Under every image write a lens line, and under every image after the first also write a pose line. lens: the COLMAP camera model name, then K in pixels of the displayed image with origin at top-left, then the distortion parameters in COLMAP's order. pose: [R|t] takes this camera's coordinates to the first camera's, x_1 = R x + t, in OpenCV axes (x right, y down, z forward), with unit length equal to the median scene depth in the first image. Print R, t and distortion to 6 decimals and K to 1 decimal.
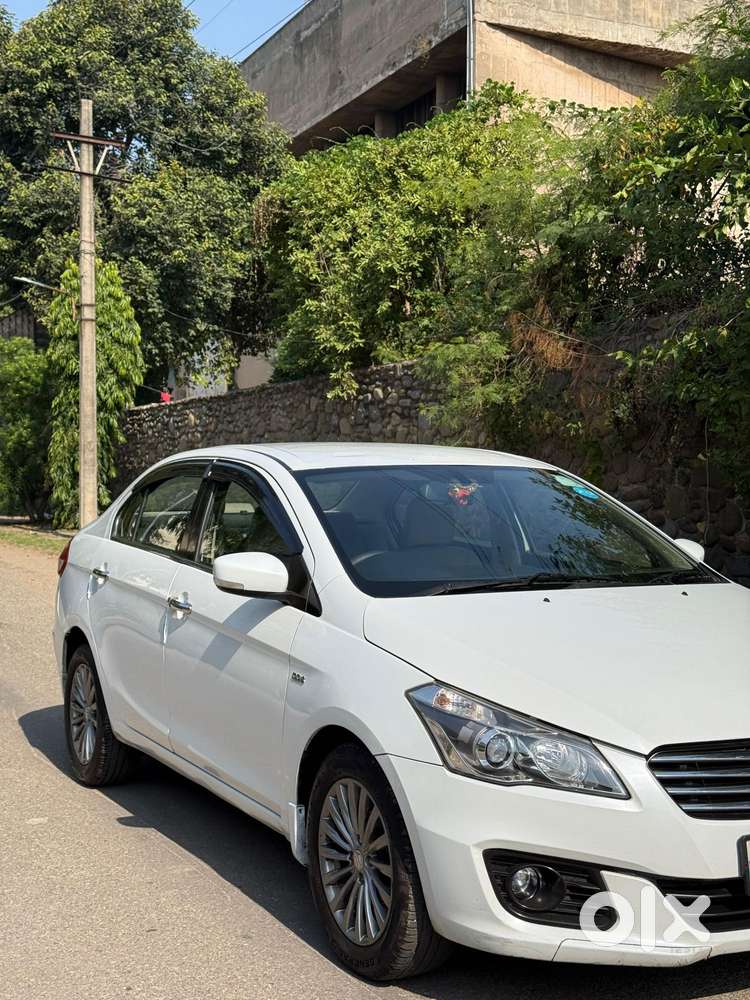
lens RADIAL K [[1415.3, 0, 377.6], [0, 1415.3, 518.3], [0, 0, 1]] dist [0.138014, 0.000000]
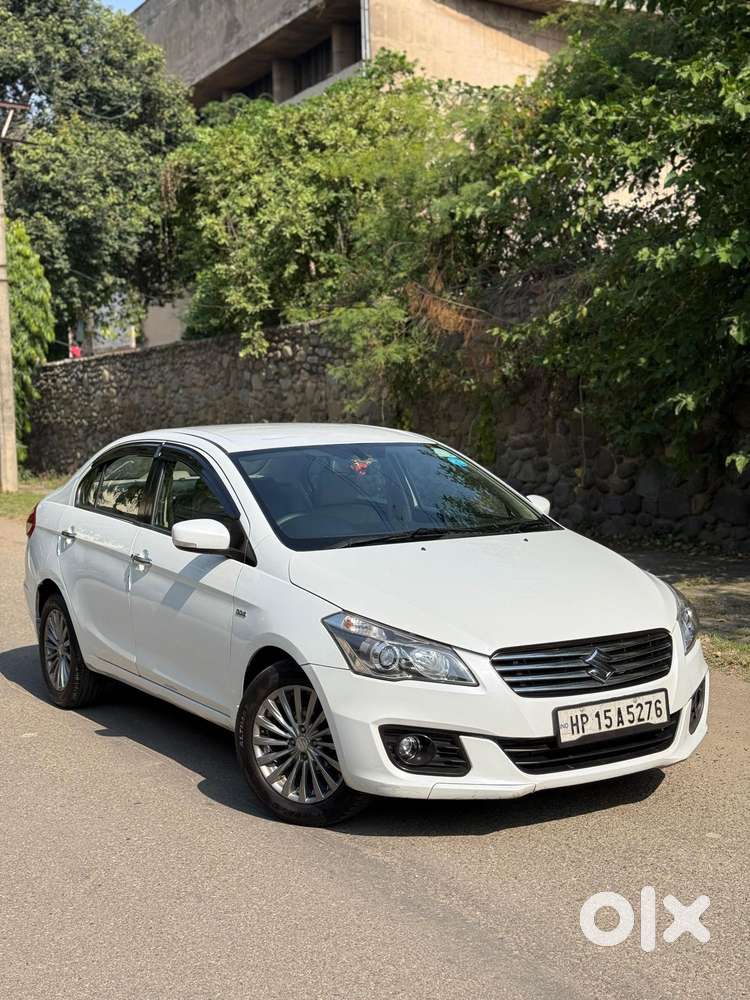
lens RADIAL K [[1415.3, 0, 385.2], [0, 1415.3, 510.8], [0, 0, 1]] dist [0.138014, 0.000000]
pose [[0.997283, -0.029742, 0.067391, -0.002291], [0.027254, 0.998923, 0.037544, -0.009071], [-0.068435, -0.035605, 0.997020, -0.102504]]
